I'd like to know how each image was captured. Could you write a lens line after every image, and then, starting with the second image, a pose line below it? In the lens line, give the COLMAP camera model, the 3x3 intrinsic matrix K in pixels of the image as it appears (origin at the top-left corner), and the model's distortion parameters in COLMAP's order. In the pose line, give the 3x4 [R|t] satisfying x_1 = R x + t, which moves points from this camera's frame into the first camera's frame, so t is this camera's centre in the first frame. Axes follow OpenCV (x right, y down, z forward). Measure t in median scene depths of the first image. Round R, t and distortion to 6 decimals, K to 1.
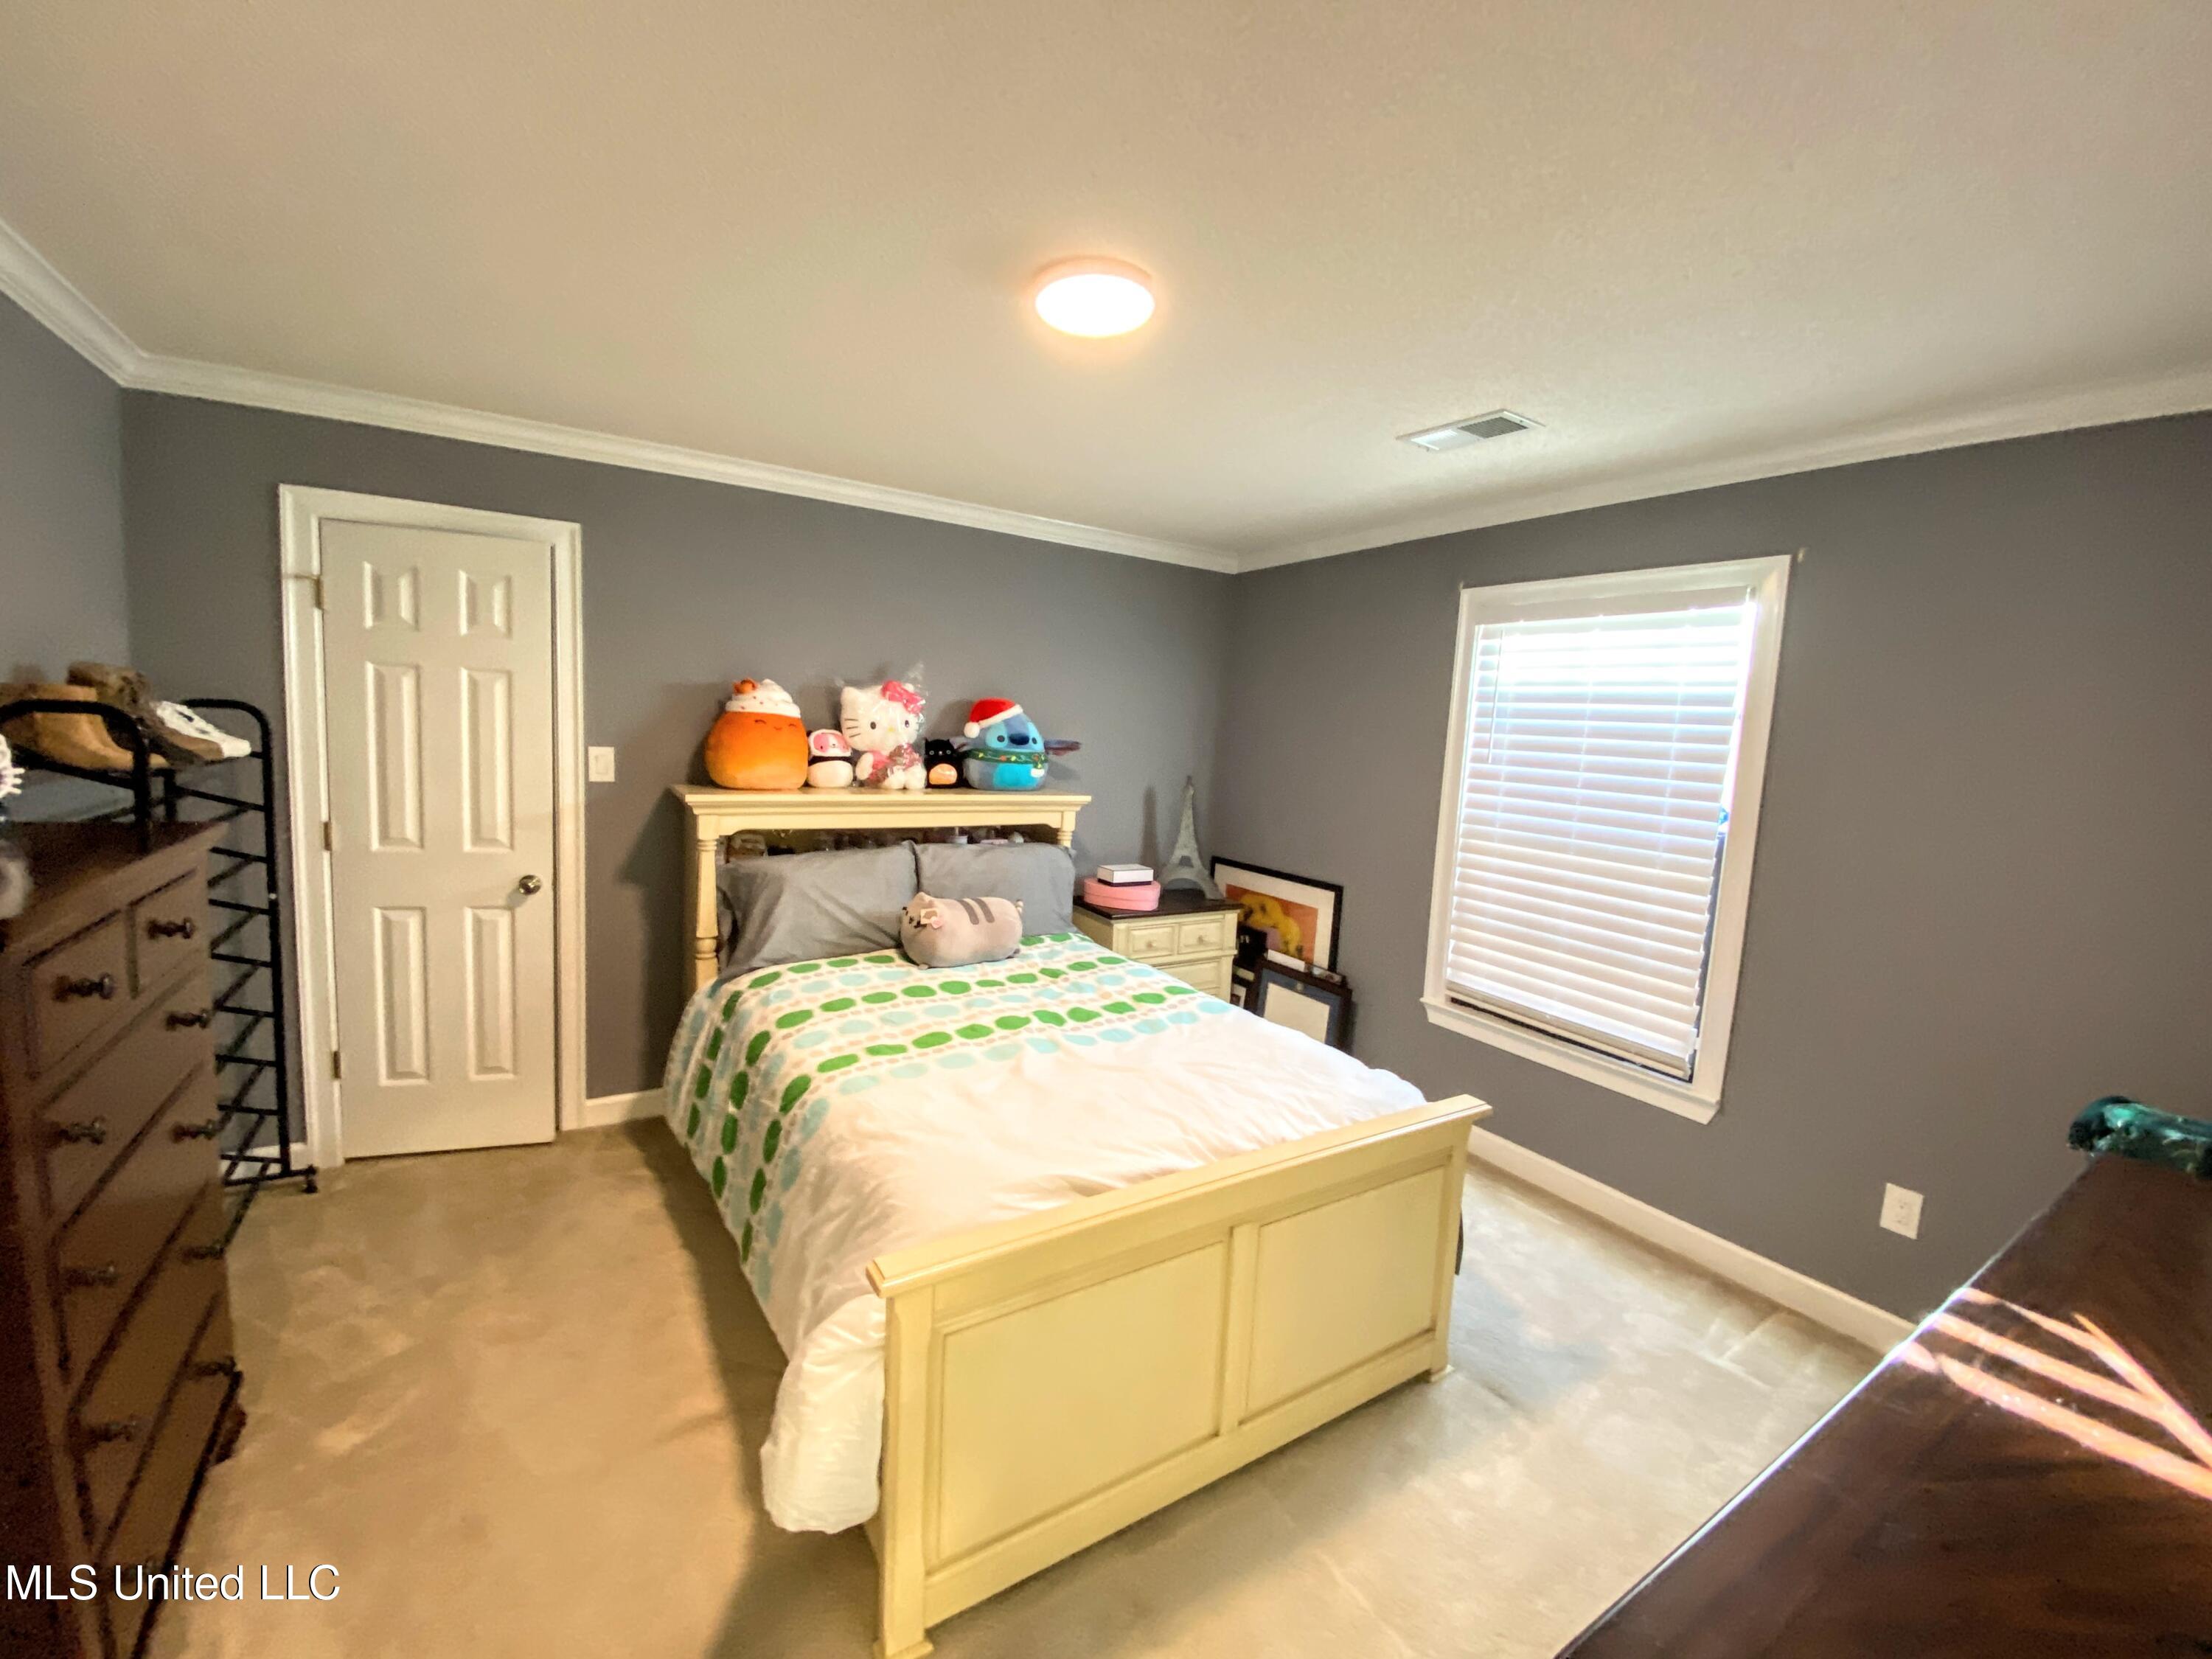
lens RADIAL K [[886.3, 0, 1098.1], [0, 886.3, 824.5], [0, 0, 1]] dist [0.000360, -0.015987]
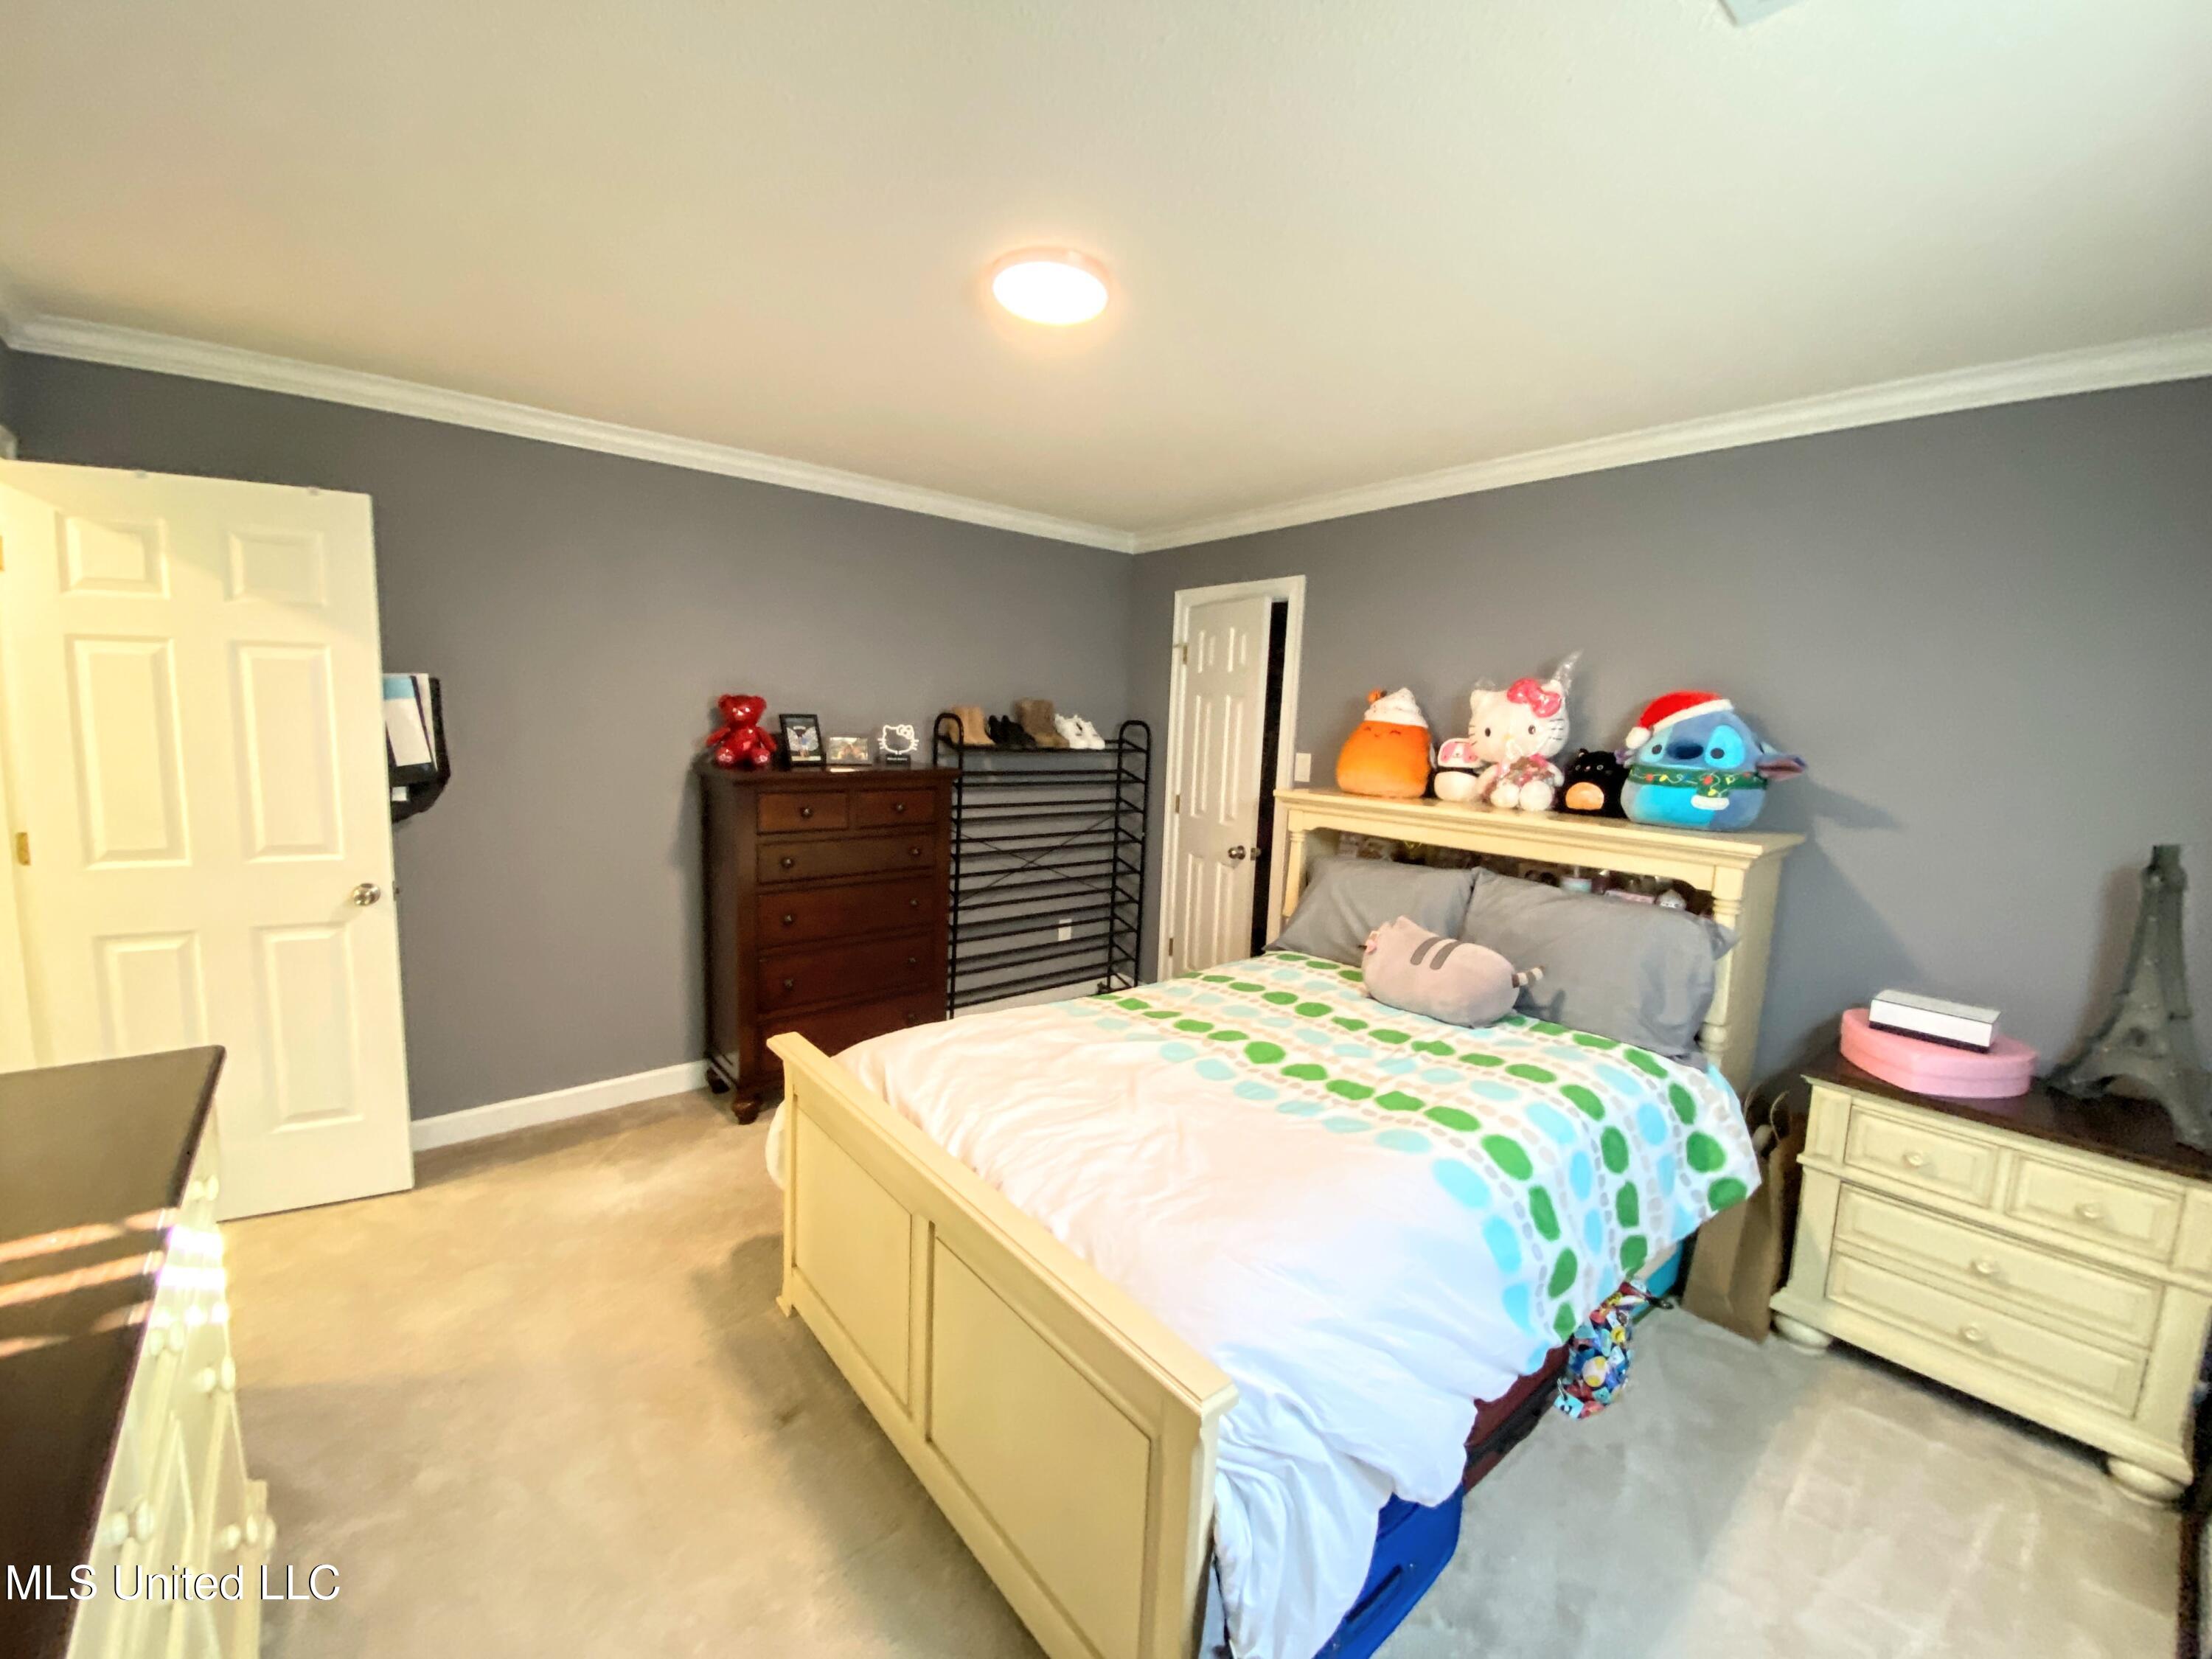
lens RADIAL K [[886.3, 0, 1098.1], [0, 886.3, 824.5], [0, 0, 1]] dist [0.000360, -0.015987]
pose [[0.091165, 0.072050, -0.993226, 0.642156], [-0.140768, 0.988297, 0.058771, -0.022227], [0.985836, 0.134457, 0.100240, 0.613107]]
